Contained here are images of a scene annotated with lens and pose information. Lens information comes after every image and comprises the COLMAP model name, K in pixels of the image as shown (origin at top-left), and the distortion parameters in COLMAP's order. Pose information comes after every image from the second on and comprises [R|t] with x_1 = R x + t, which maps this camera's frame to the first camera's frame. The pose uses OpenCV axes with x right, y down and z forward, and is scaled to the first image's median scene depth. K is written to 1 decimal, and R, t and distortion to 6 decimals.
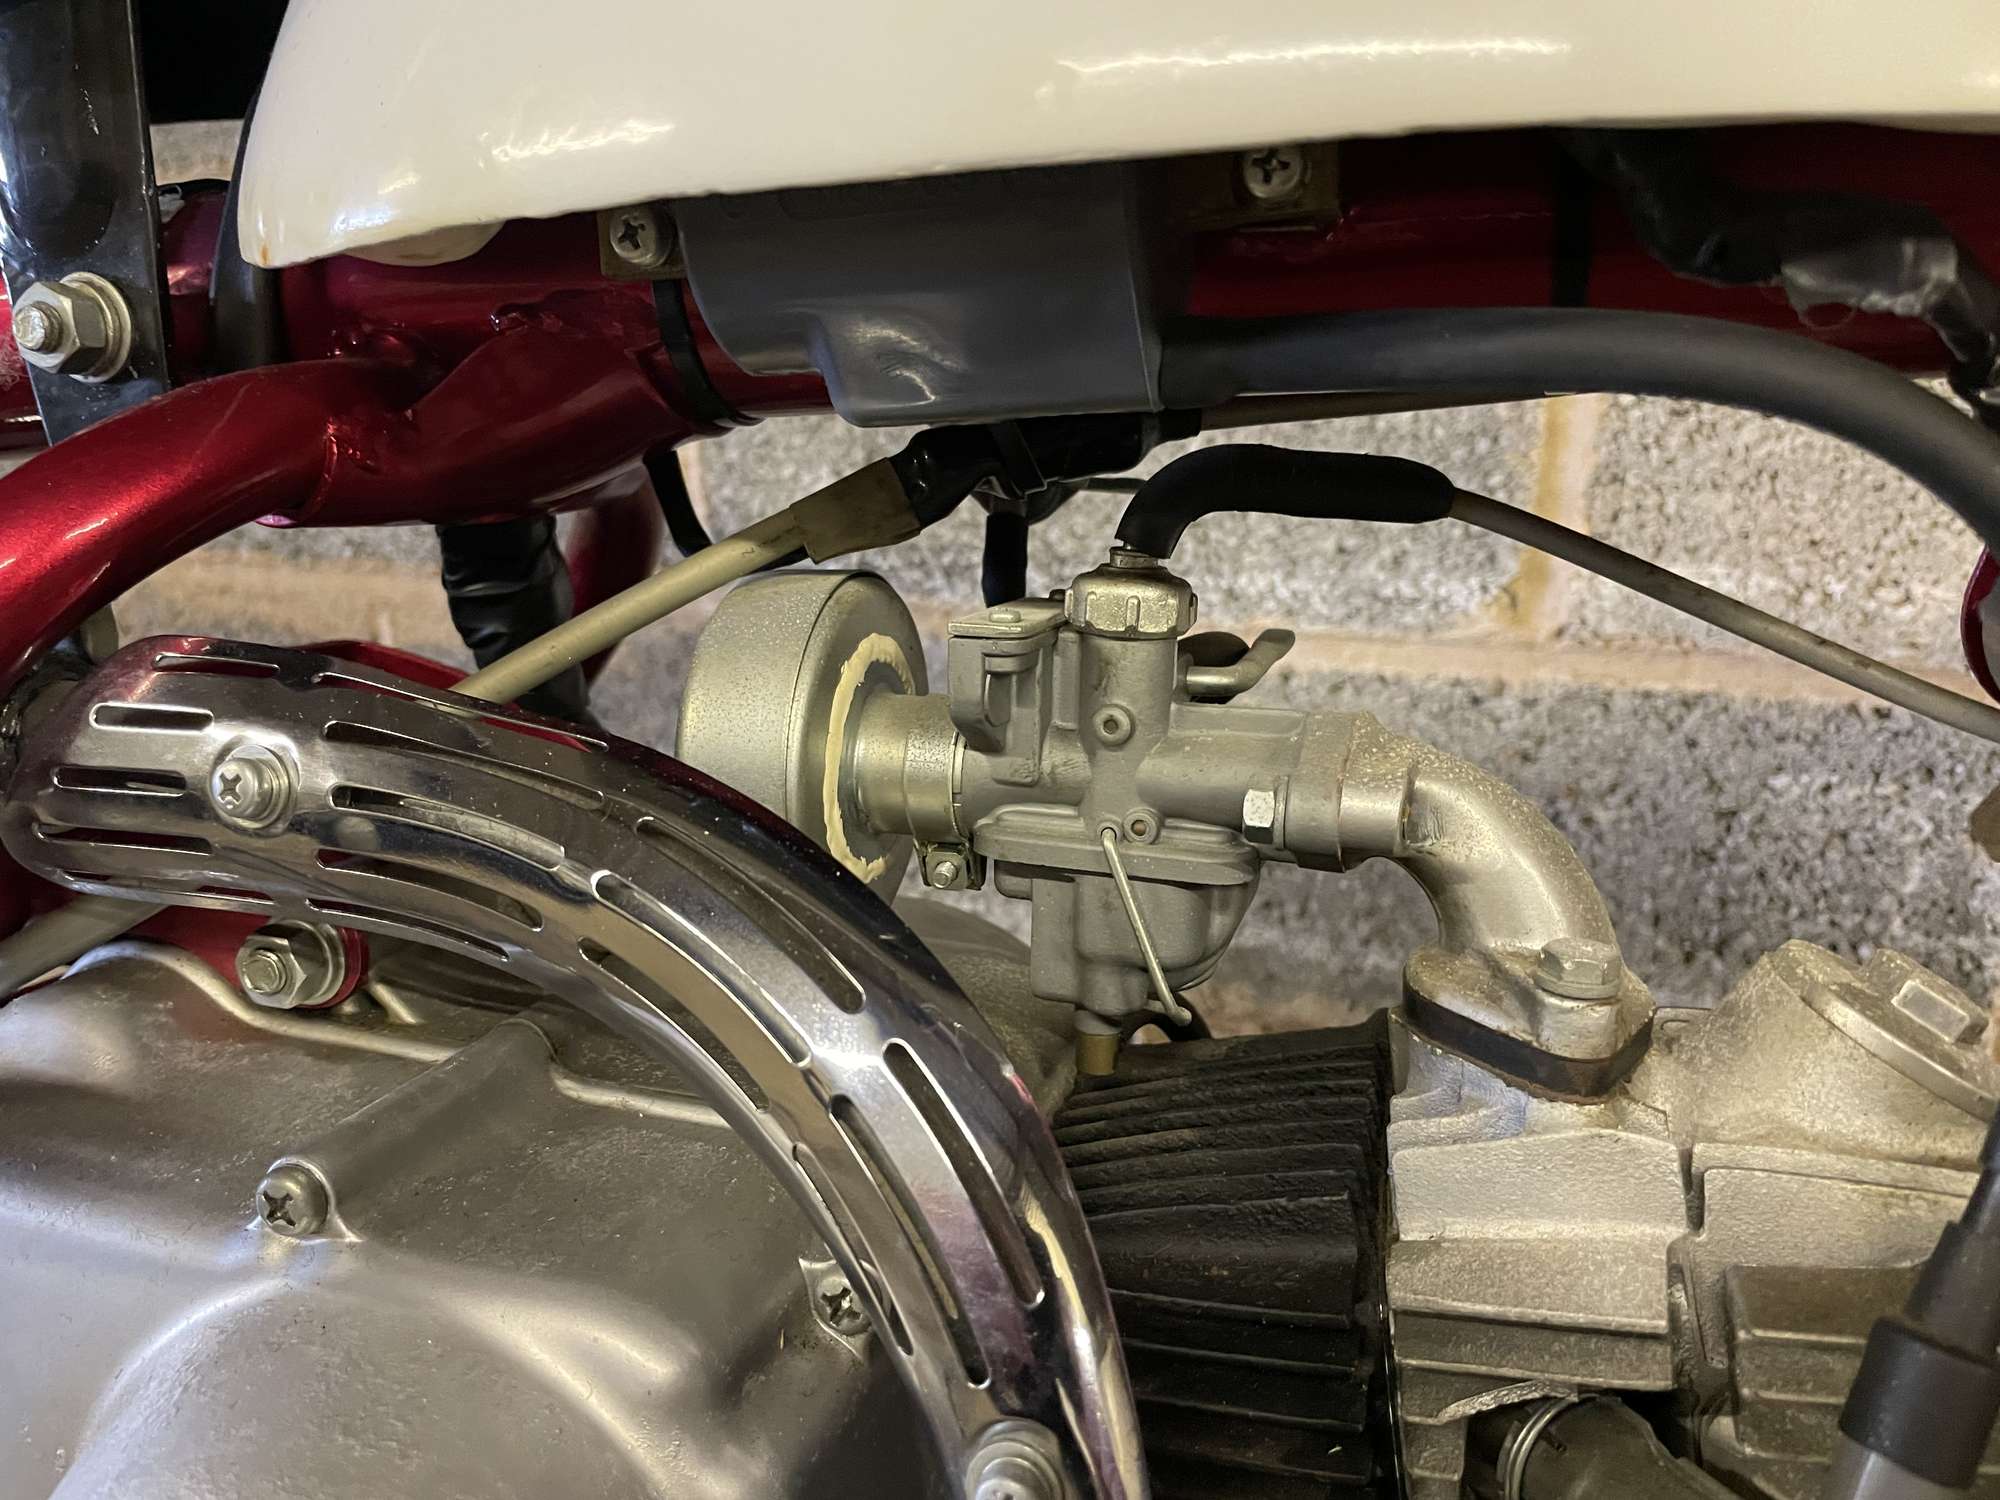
lens RADIAL K [[1551.1, 0, 975.9], [0, 1551.1, 755.9], [0, 0, 1]] dist [0.078347, -0.124805]
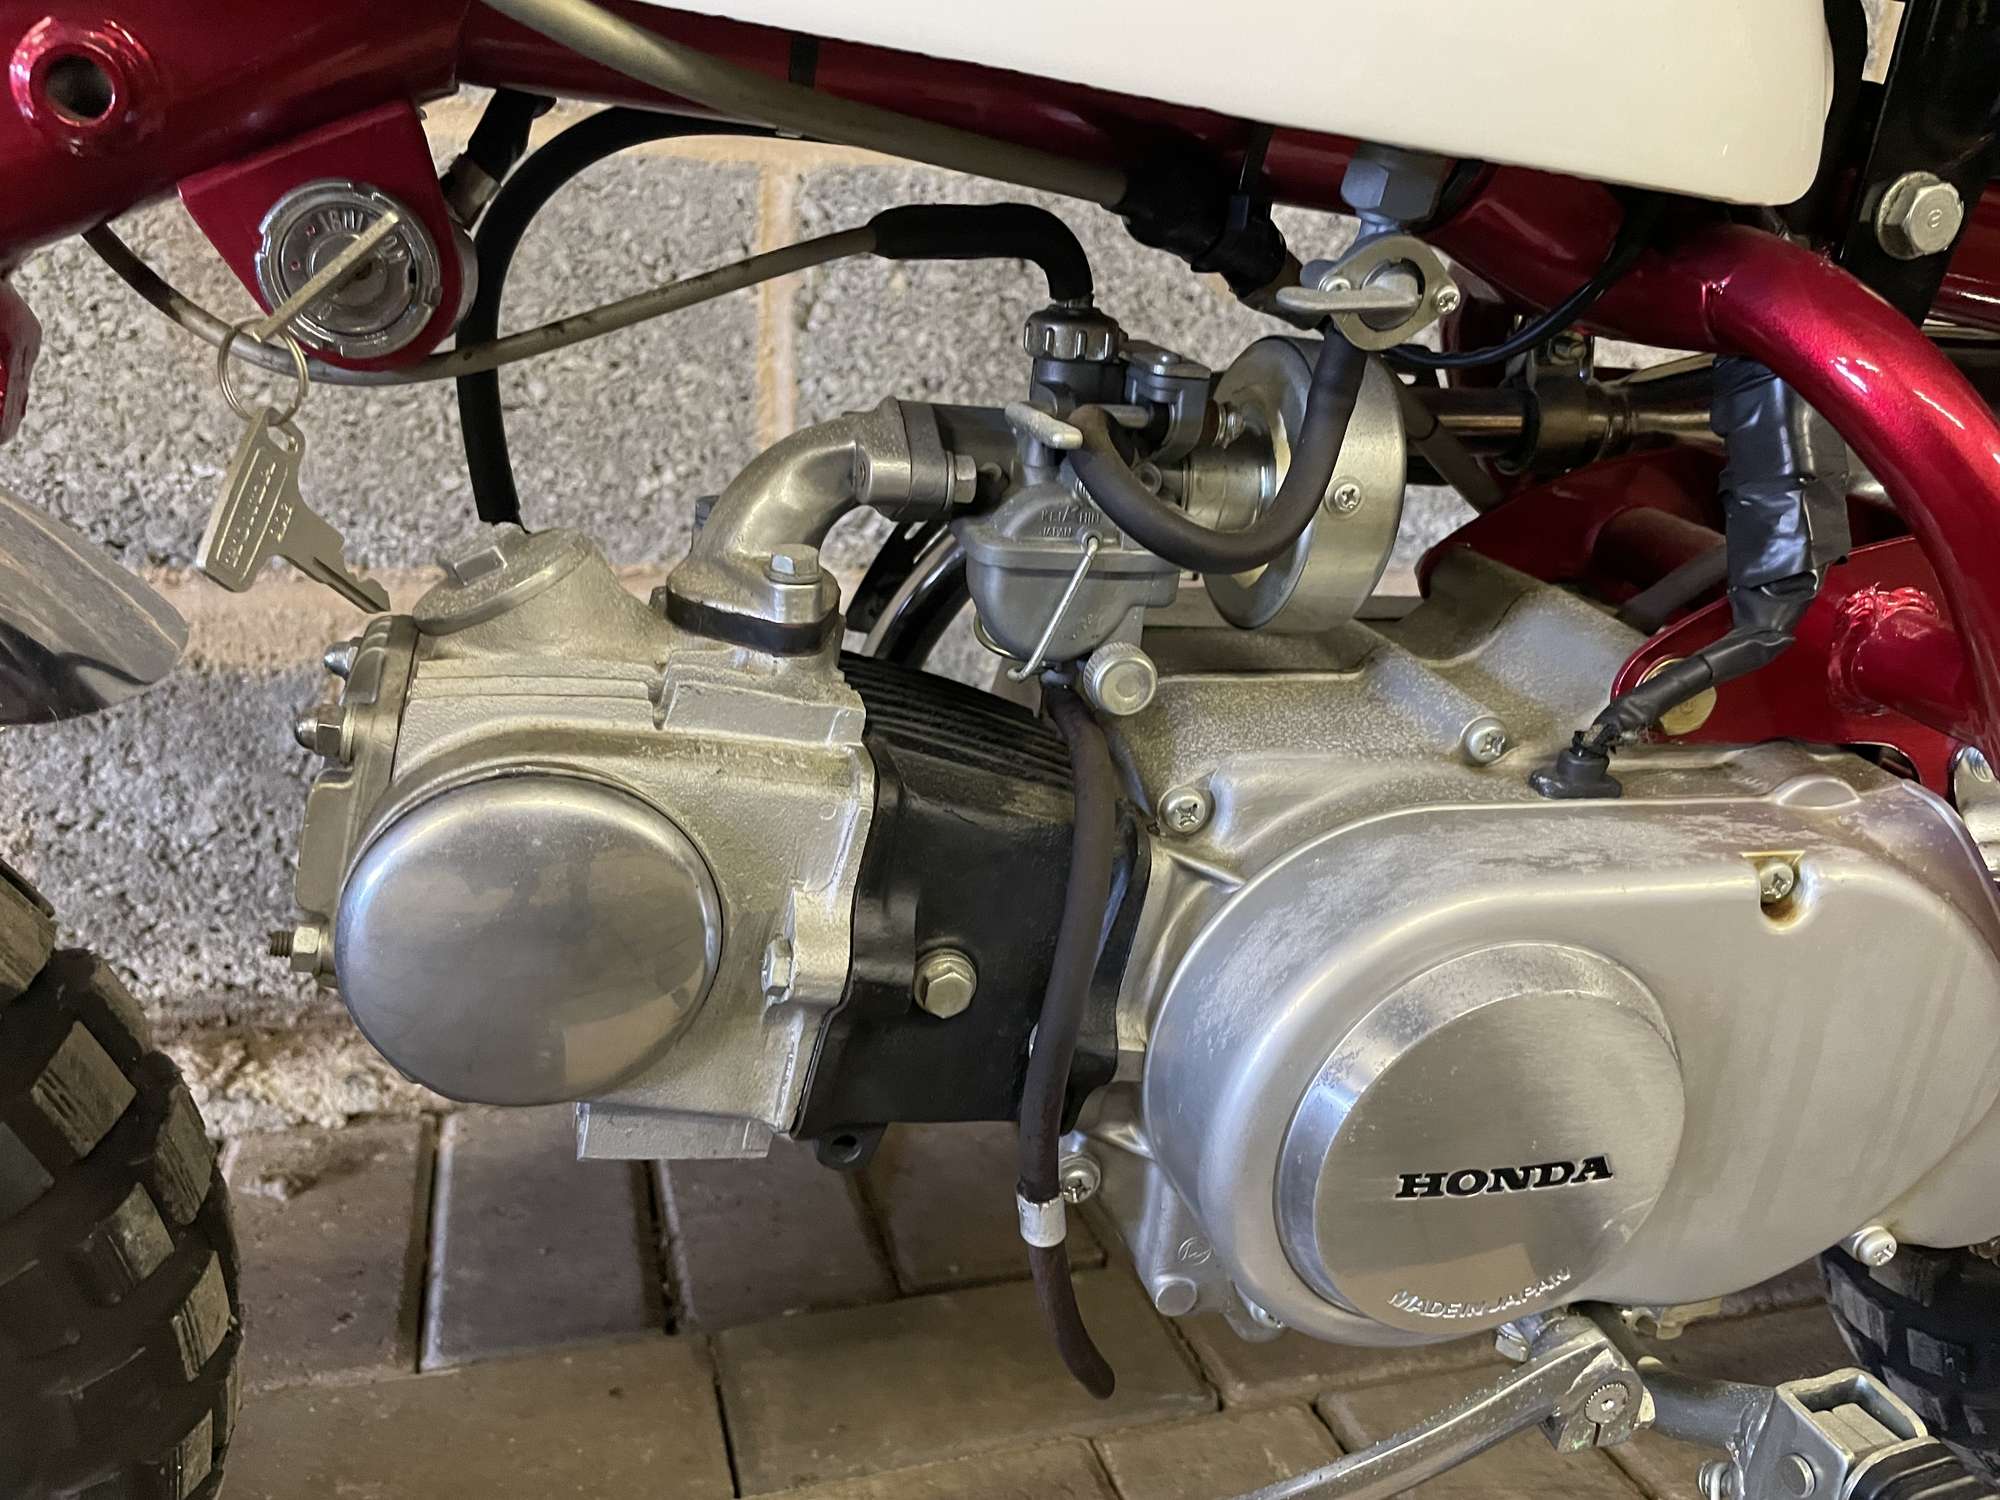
lens RADIAL K [[1551.1, 0, 1007.8], [0, 1551.1, 735.4], [0, 0, 1]] dist [0.078347, -0.124805]
pose [[0.816221, -0.112895, 0.566602, -0.764554], [0.137425, 0.990512, -0.000611, 0.015006], [-0.561157, 0.078364, 0.823991, 0.178468]]
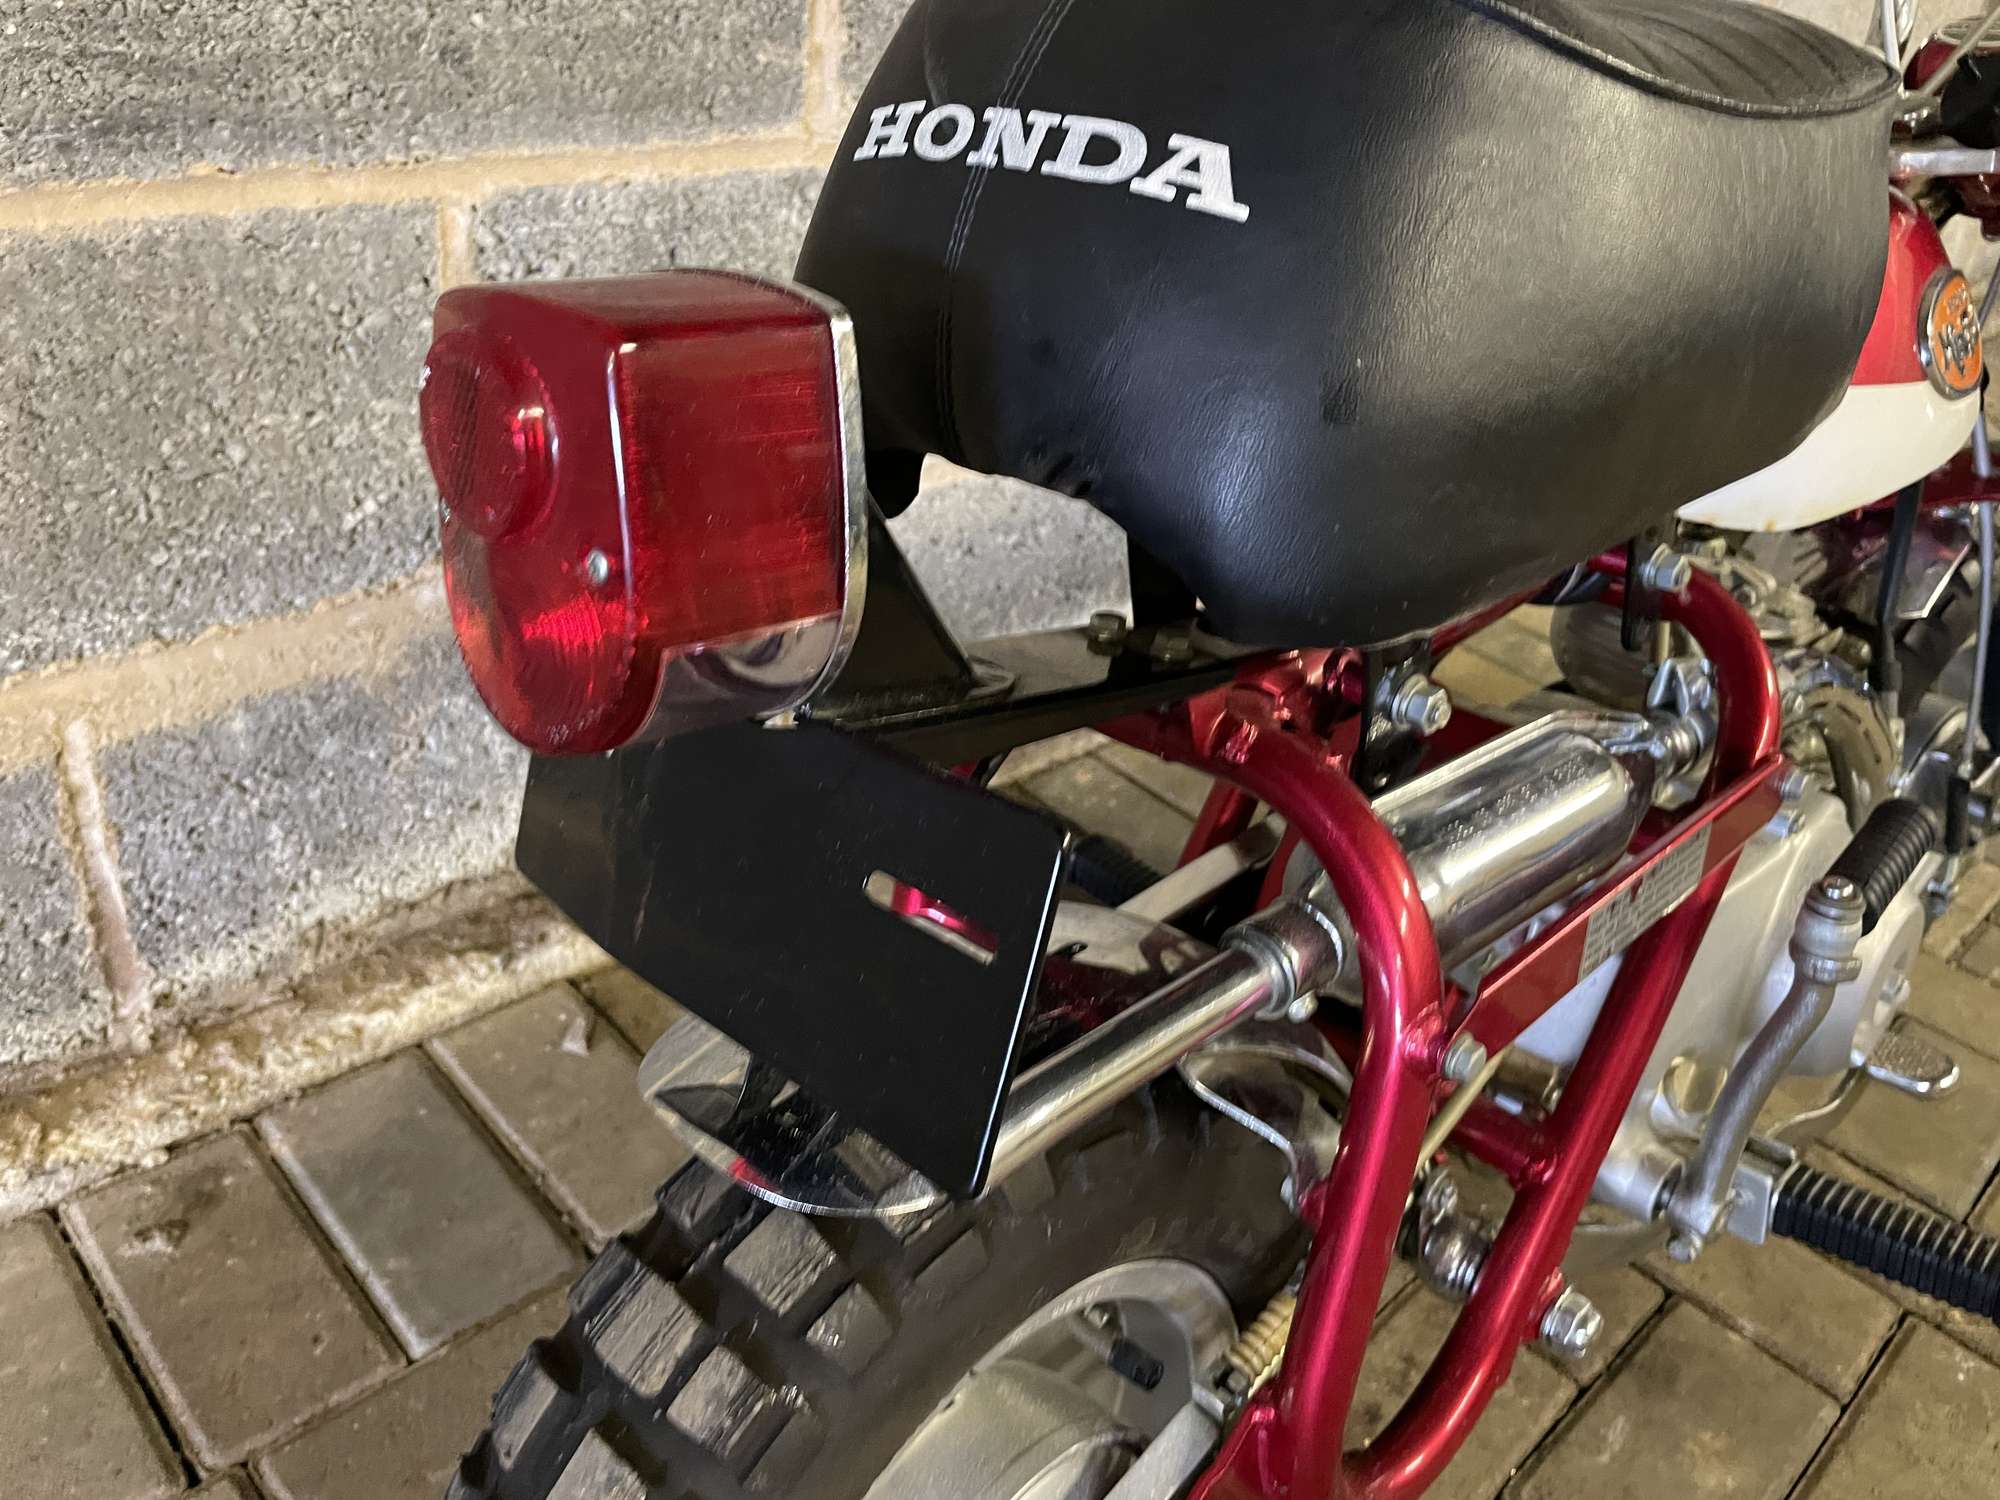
lens RADIAL K [[1551.1, 0, 1006.6], [0, 1551.1, 731.7], [0, 0, 1]] dist [0.078347, -0.124805]
pose [[0.458440, -0.398120, 0.794565, -1.075886], [0.180737, 0.917131, 0.355253, -0.384073], [-0.870153, -0.019255, 0.492405, 0.255020]]
